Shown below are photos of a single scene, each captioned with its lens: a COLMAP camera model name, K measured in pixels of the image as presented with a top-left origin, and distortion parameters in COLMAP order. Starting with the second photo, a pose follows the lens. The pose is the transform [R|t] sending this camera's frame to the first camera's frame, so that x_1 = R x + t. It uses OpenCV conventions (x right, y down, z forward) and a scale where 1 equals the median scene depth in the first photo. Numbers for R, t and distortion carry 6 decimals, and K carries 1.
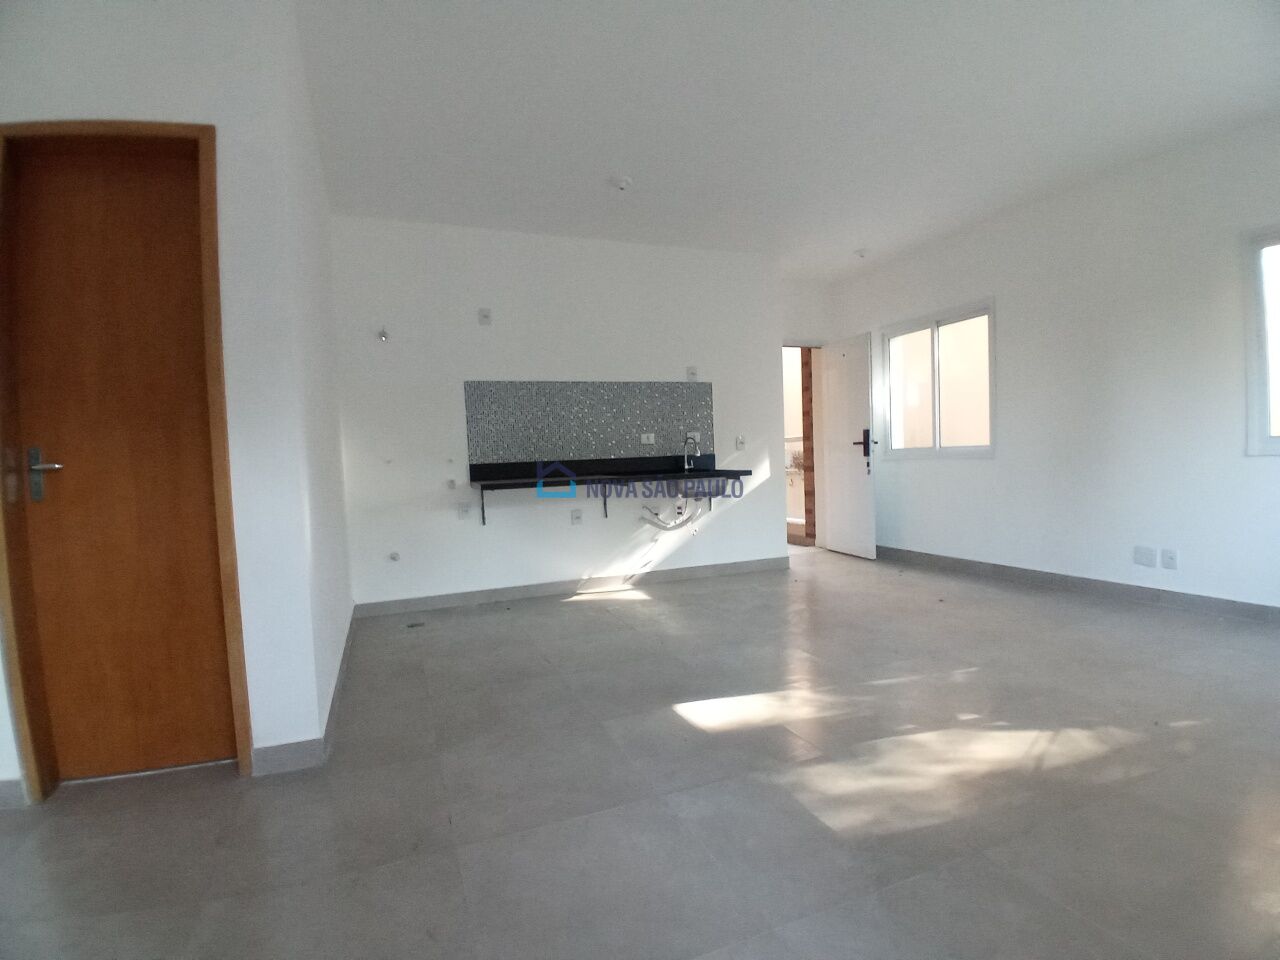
lens RADIAL K [[640.0, 0, 639.7], [0, 640.0, 499.4], [0, 0, 1]] dist [-0.022400, -0.027072]
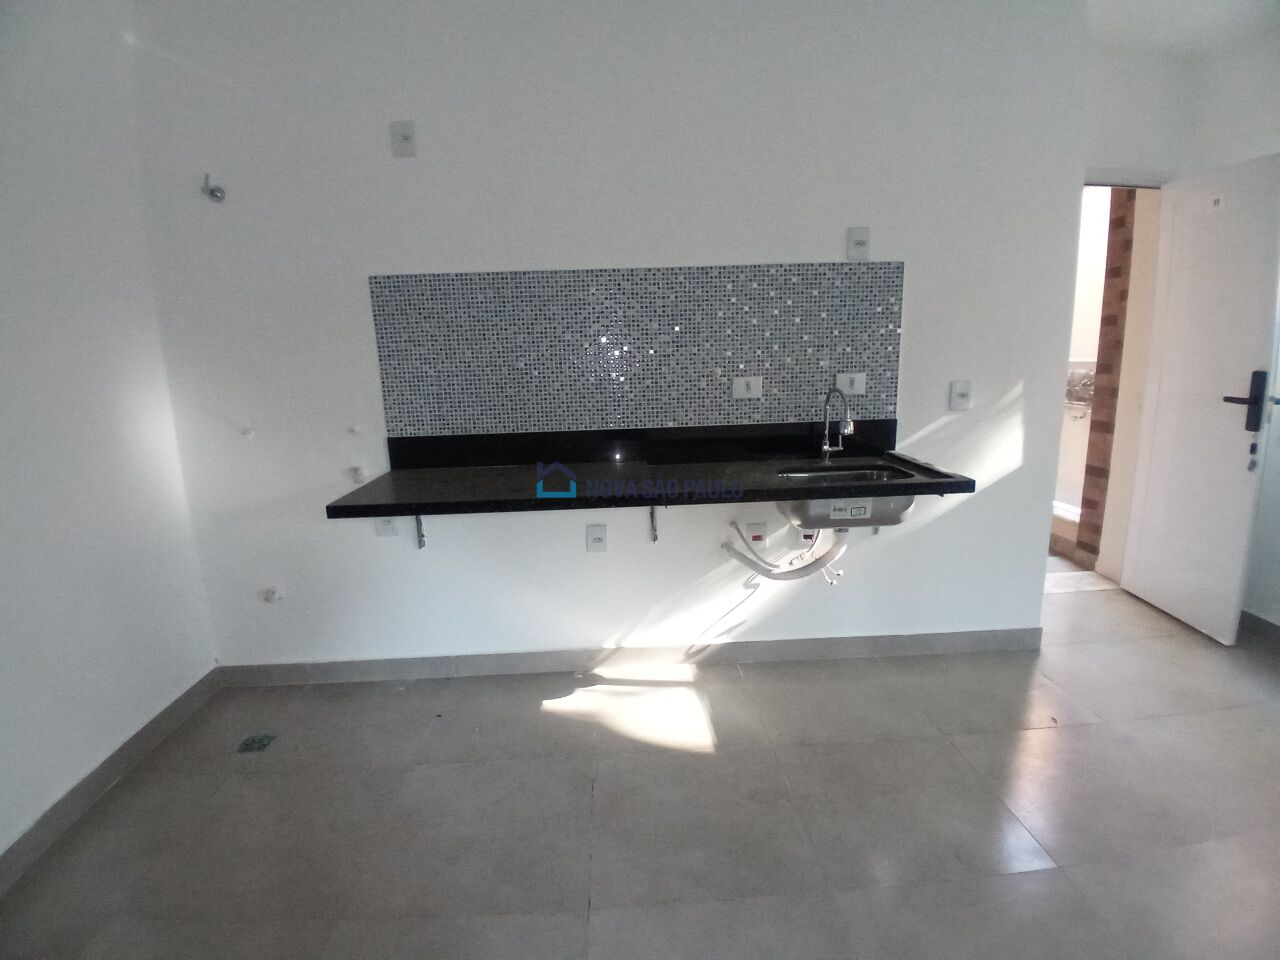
lens RADIAL K [[640.0, 0, 646.4], [0, 640.0, 500.6], [0, 0, 1]] dist [-0.022400, -0.027072]
pose [[0.945579, 0.085288, -0.314017, 0.097437], [-0.028817, 0.983196, 0.180263, -0.093412], [0.324115, -0.161403, 0.932147, 0.498117]]
